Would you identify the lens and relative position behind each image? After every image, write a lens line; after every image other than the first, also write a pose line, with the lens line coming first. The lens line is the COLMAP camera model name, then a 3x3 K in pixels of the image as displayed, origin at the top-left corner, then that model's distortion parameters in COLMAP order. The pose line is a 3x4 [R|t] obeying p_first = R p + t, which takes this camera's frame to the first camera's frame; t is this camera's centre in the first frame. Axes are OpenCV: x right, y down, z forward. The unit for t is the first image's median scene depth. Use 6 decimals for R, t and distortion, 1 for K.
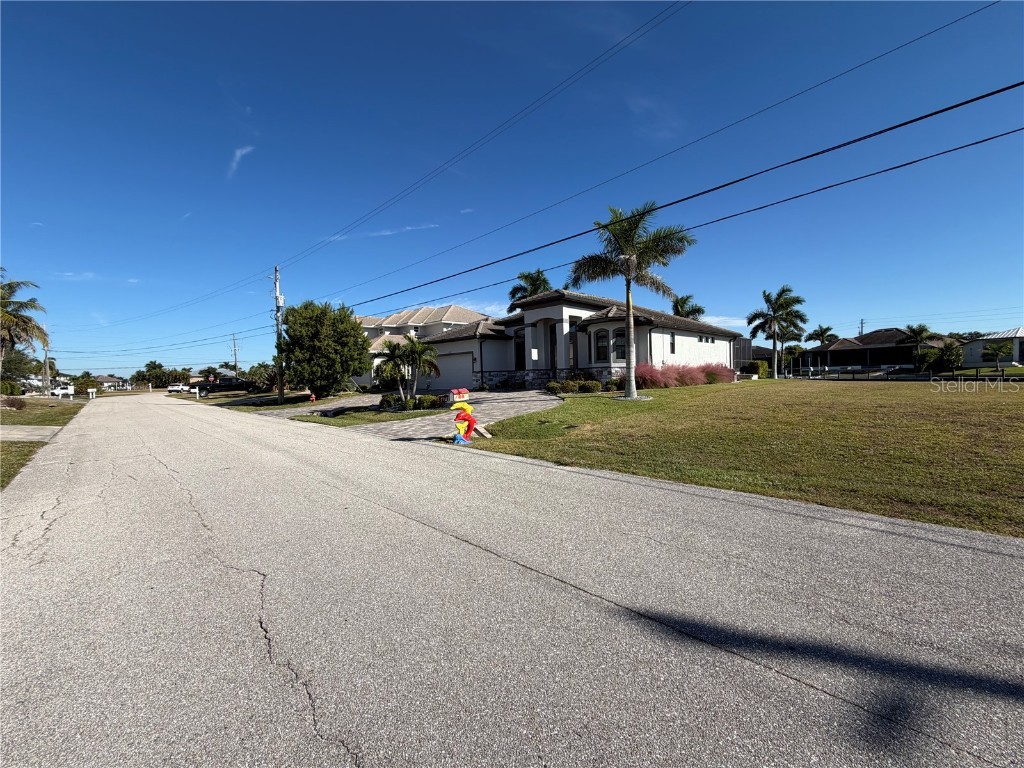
lens RADIAL K [[406.1, 0, 507.5], [0, 406.1, 384.3], [0, 0, 1]] dist [0.000355, -0.000303]
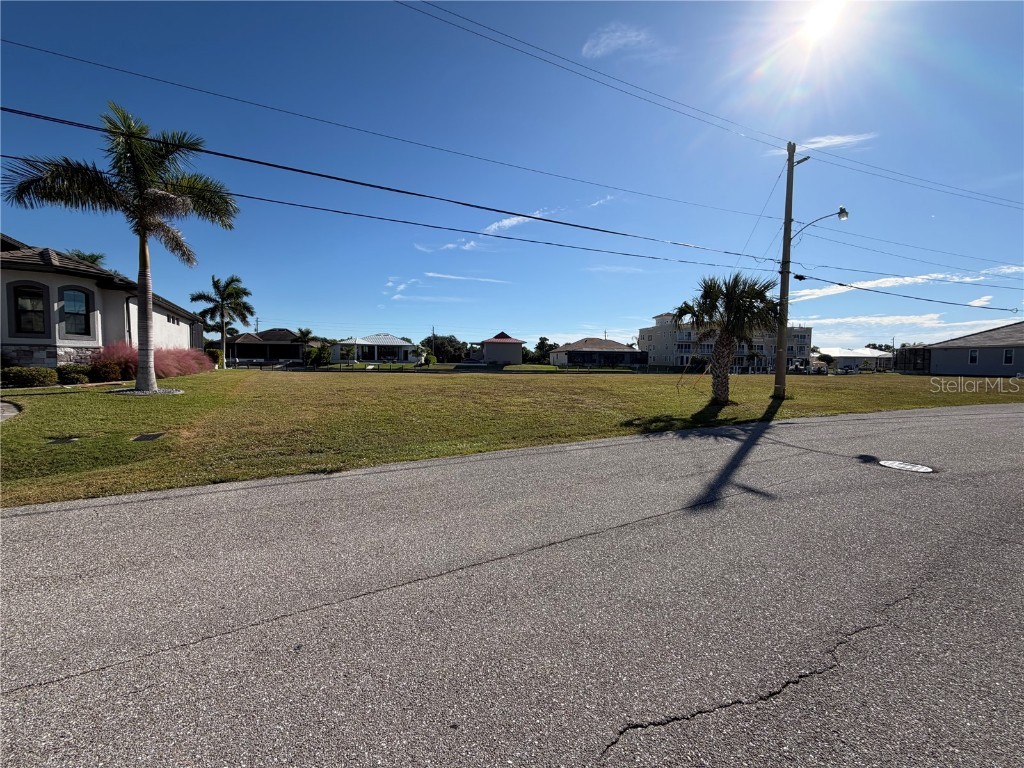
lens RADIAL K [[406.1, 0, 507.5], [0, 406.1, 384.3], [0, 0, 1]] dist [0.000355, -0.000303]
pose [[0.262071, -0.022586, 0.964784, -0.127191], [0.002032, 0.999737, 0.022852, 0.003200], [-0.965047, -0.004029, 0.262048, 0.114707]]
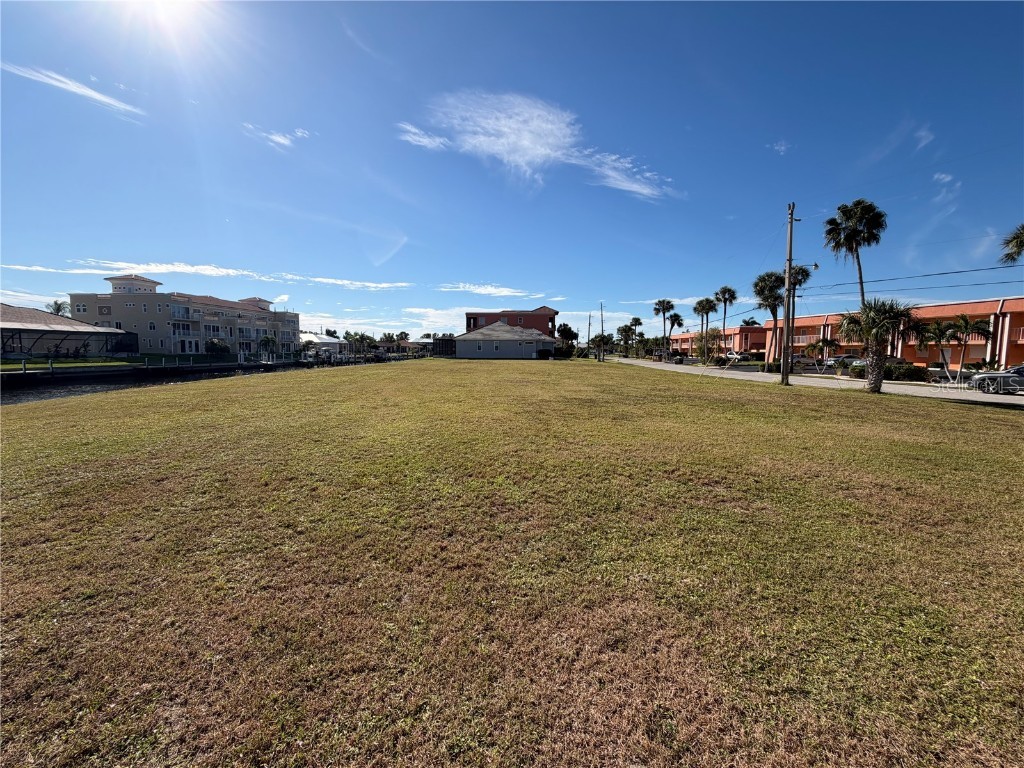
lens RADIAL K [[405.2, 0, 509.2], [0, 405.2, 398.0], [0, 0, 1]] dist [0.000321, -0.000023]
pose [[-0.878486, -0.033752, 0.476574, 0.607560], [0.029034, 0.991887, 0.123767, -0.053048], [-0.476885, 0.122564, -0.870379, 0.865064]]
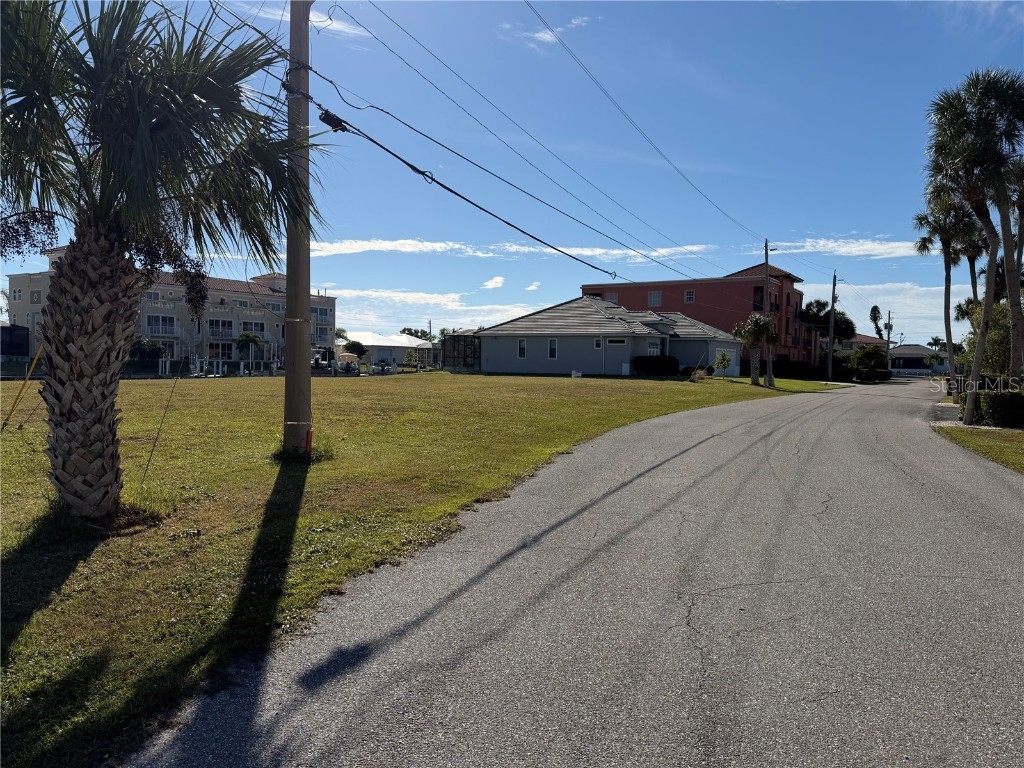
lens RADIAL K [[747.2, 0, 512.0], [0, 747.2, 384.0], [0, 0, 1]] dist [0.041459, -0.001998]
pose [[-0.572922, -0.005902, 0.819589, 0.158674], [0.017879, 0.999646, 0.019696, -0.004745], [-0.819415, 0.025938, -0.572613, 0.019898]]
